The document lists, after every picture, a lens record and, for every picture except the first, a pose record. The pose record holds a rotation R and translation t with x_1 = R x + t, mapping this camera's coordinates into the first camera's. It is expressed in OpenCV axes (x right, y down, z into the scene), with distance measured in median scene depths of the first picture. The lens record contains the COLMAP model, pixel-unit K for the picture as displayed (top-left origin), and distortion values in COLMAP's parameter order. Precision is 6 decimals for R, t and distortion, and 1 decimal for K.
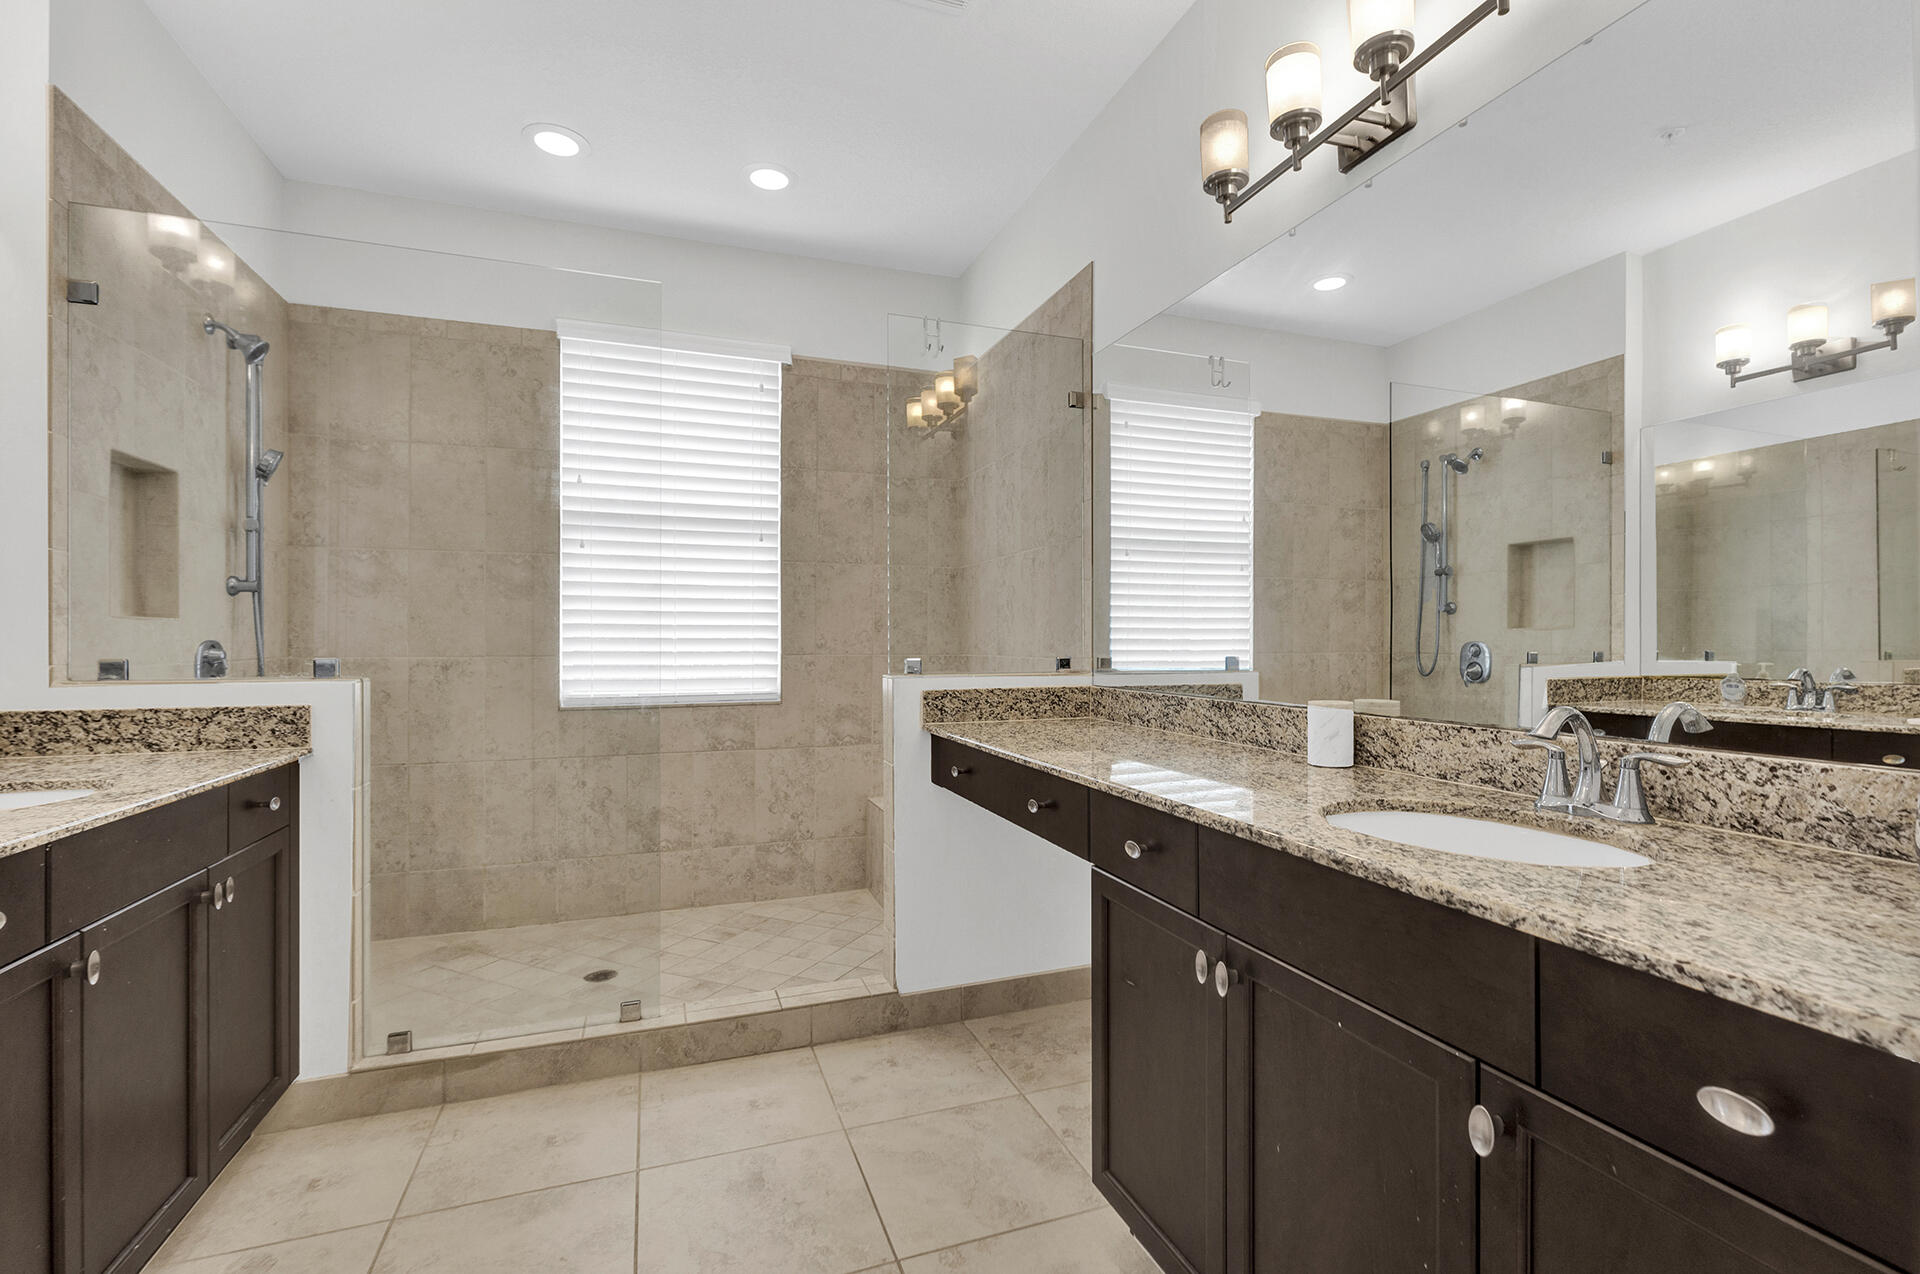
lens RADIAL K [[832.5, 0, 960.0], [0, 832.5, 637.0], [0, 0, 1]] dist [-0.000745, -0.000874]
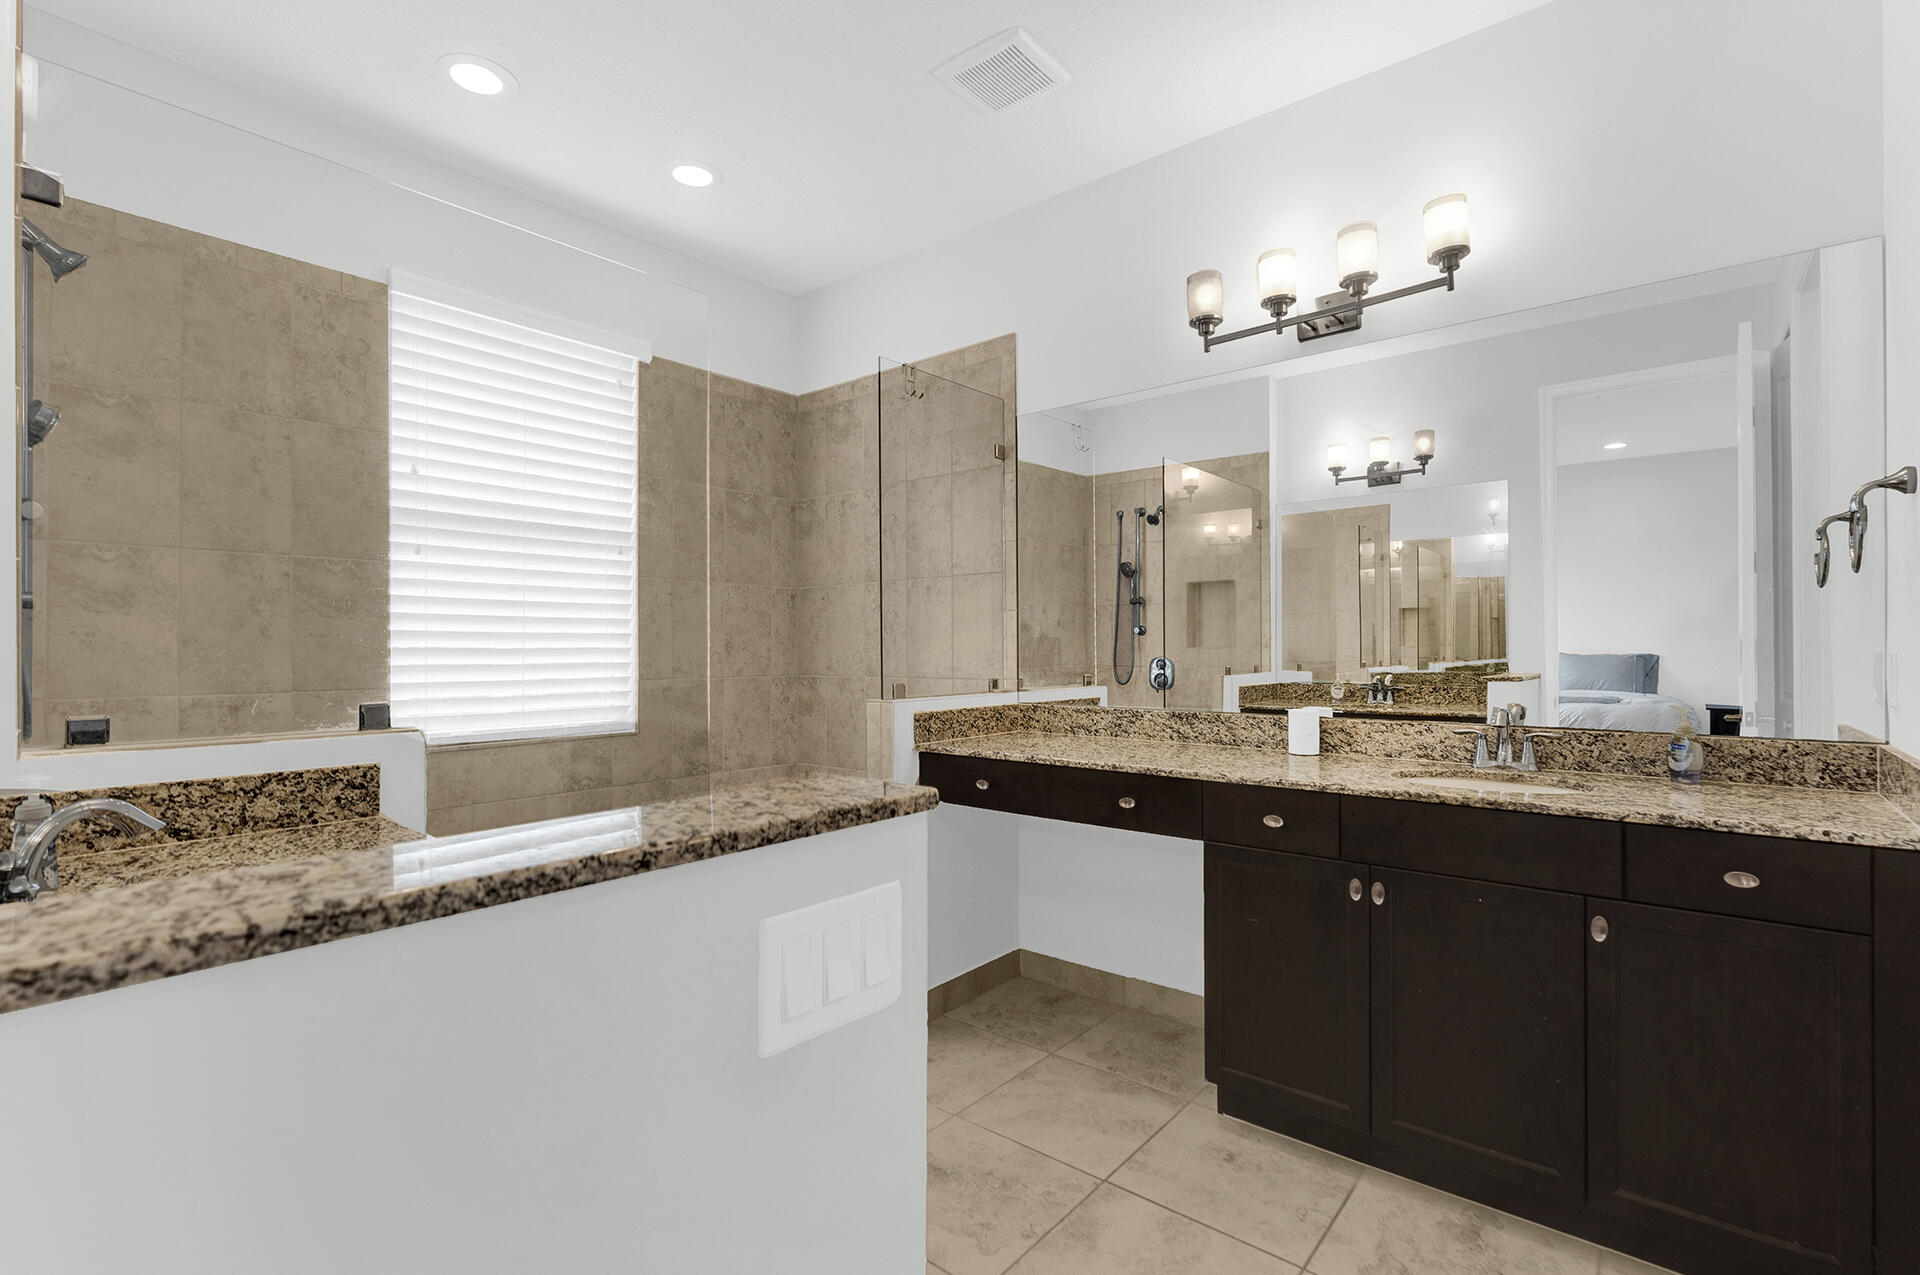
lens RADIAL K [[884.3, 0, 949.8], [0, 884.3, 640.2], [0, 0, 1]] dist [0.001300, -0.000626]
pose [[0.863560, 0.001123, 0.504244, -0.556975], [0.001195, 0.999990, -0.004275, -0.024240], [-0.504244, 0.004294, 0.863551, -0.008381]]
